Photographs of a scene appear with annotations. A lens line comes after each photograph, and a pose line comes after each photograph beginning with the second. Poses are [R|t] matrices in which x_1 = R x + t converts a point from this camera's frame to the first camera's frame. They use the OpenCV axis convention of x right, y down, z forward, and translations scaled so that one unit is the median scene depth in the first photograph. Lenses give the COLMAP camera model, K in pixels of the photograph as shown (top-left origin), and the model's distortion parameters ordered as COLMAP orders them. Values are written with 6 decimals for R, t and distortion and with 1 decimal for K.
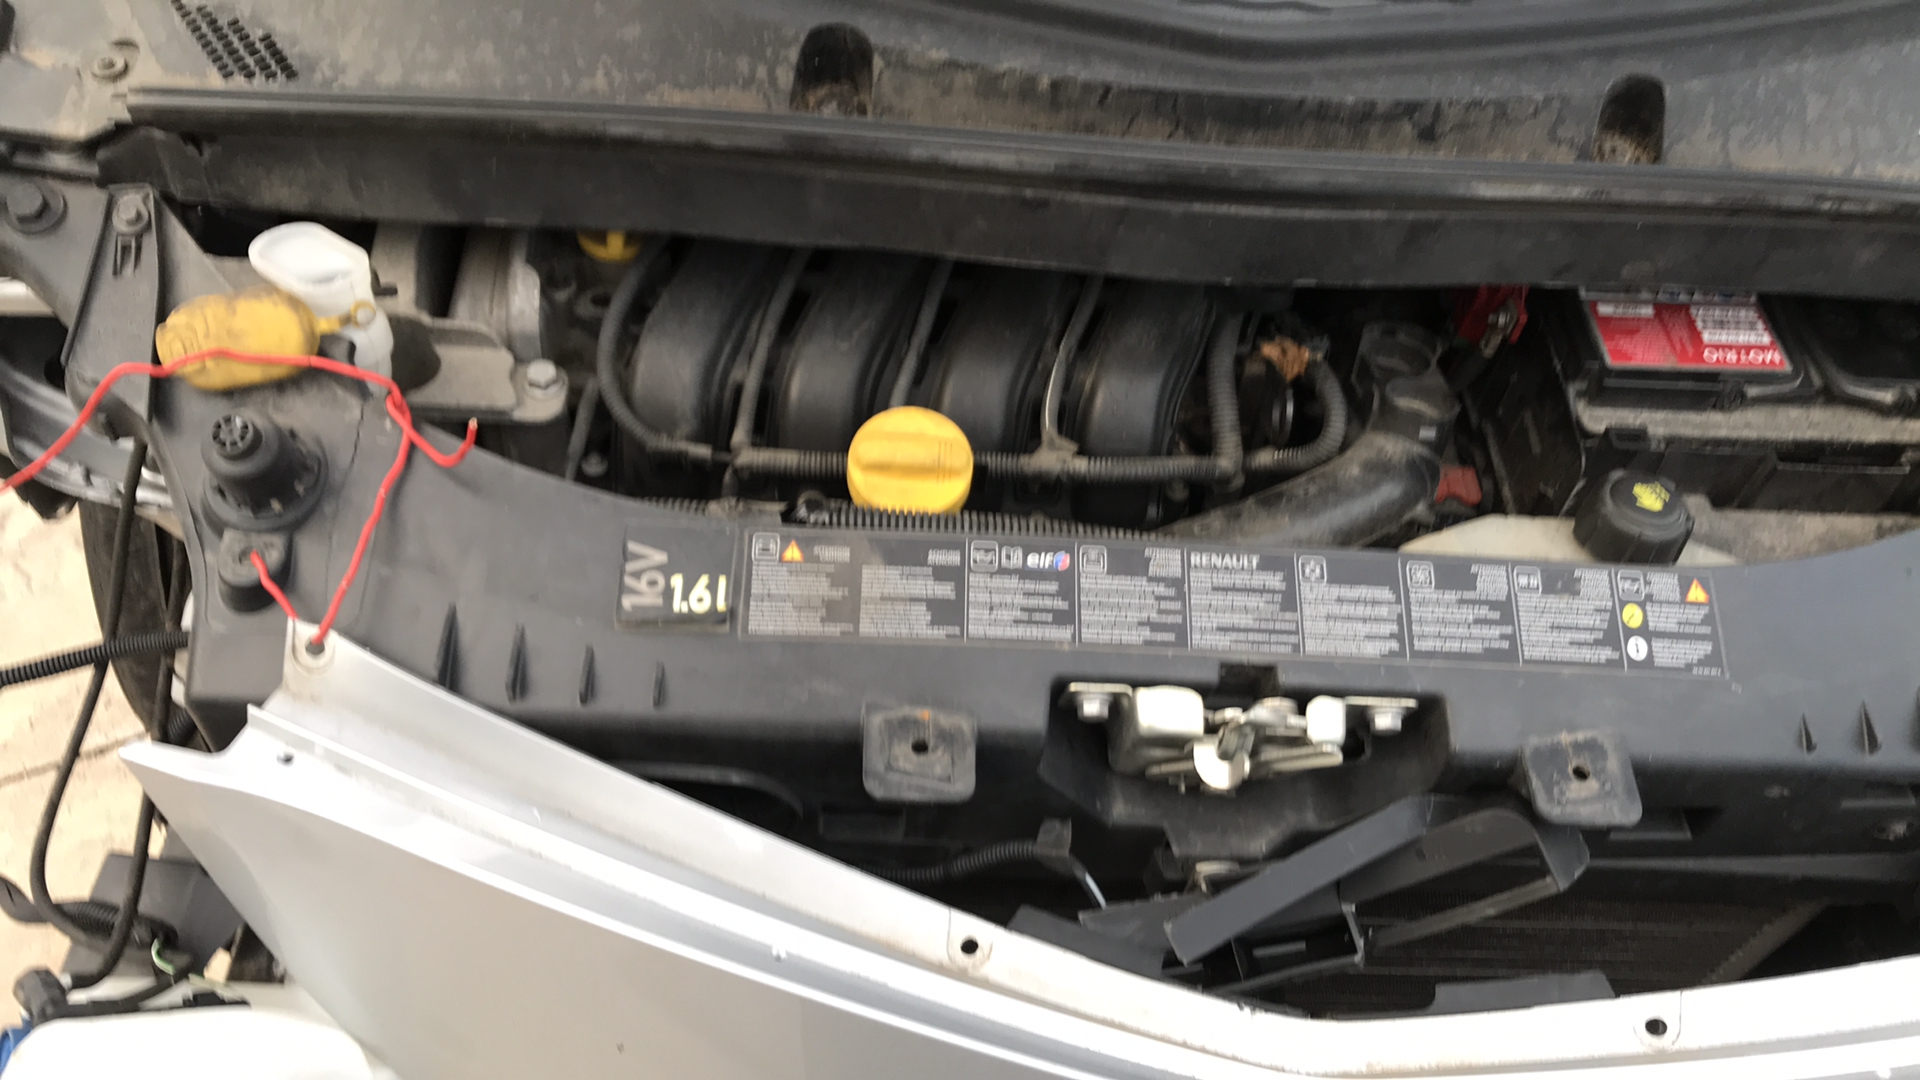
lens RADIAL K [[1542.3, 0, 960.0], [0, 1542.3, 540.0], [0, 0, 1]] dist [0.009618, -0.001242]
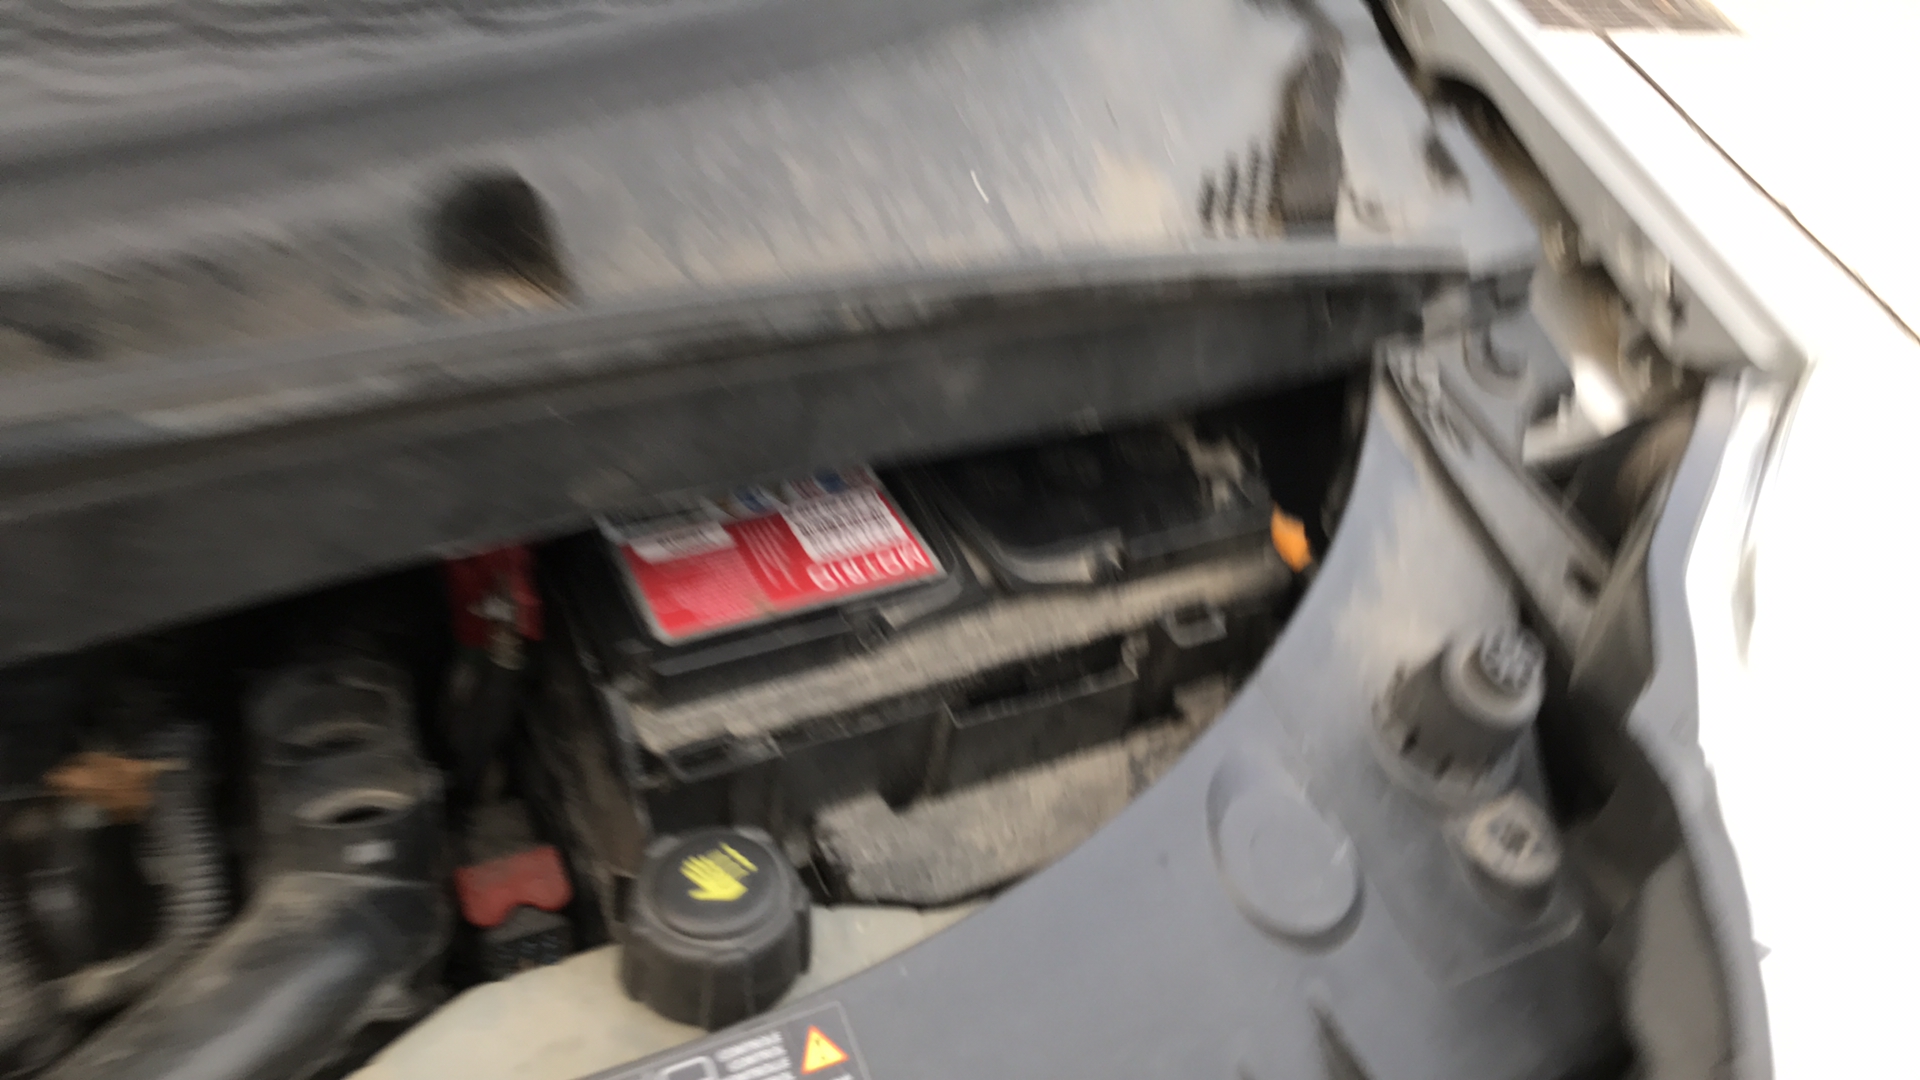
lens RADIAL K [[1542.3, 0, 960.0], [0, 1542.3, 540.0], [0, 0, 1]] dist [0.009618, -0.001242]
pose [[0.901256, -0.252027, 0.352449, 0.319467], [0.306096, 0.946055, -0.106227, -0.049948], [-0.306664, 0.203622, 0.929782, 0.389874]]
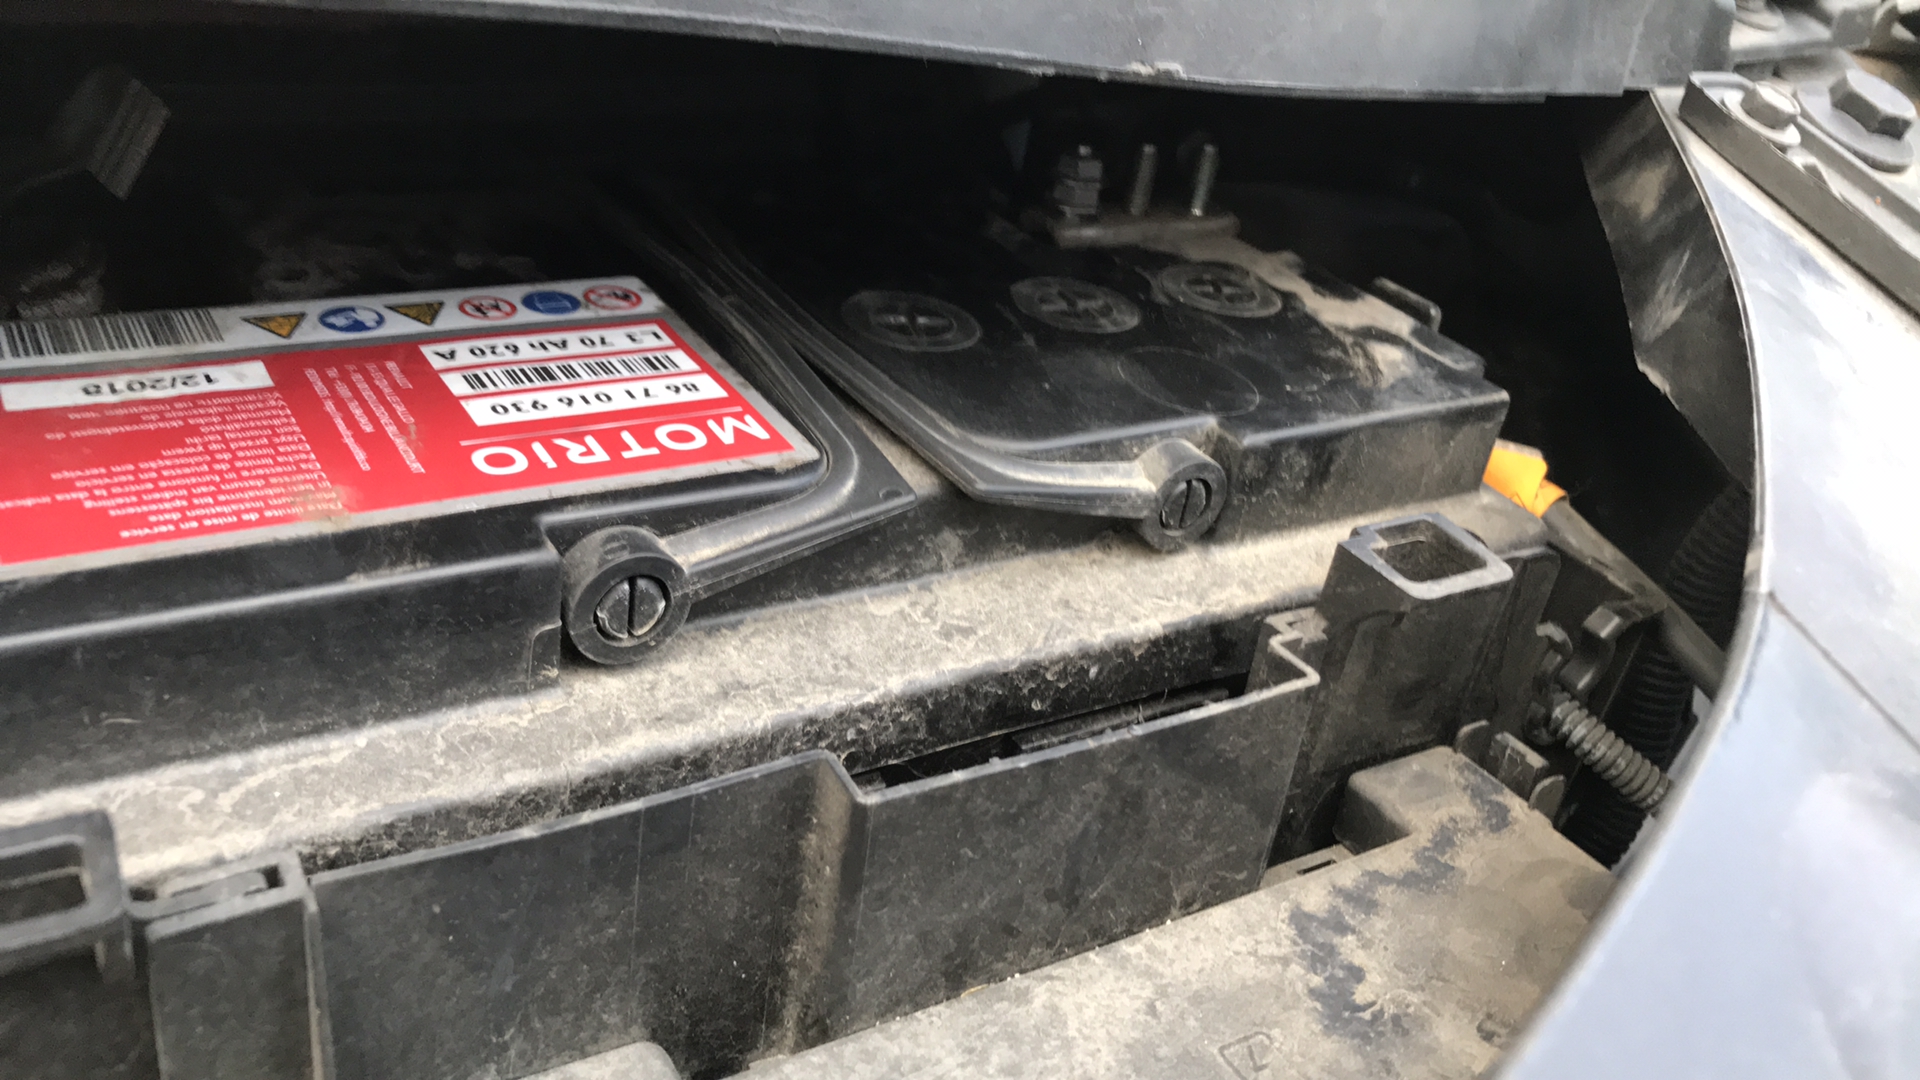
lens RADIAL K [[1542.3, 0, 960.0], [0, 1542.3, 540.0], [0, 0, 1]] dist [0.009618, -0.001242]
pose [[0.857407, -0.209201, 0.470200, 0.434660], [0.345850, 0.910810, -0.225418, -0.028112], [-0.381105, 0.355893, 0.853287, 0.775296]]
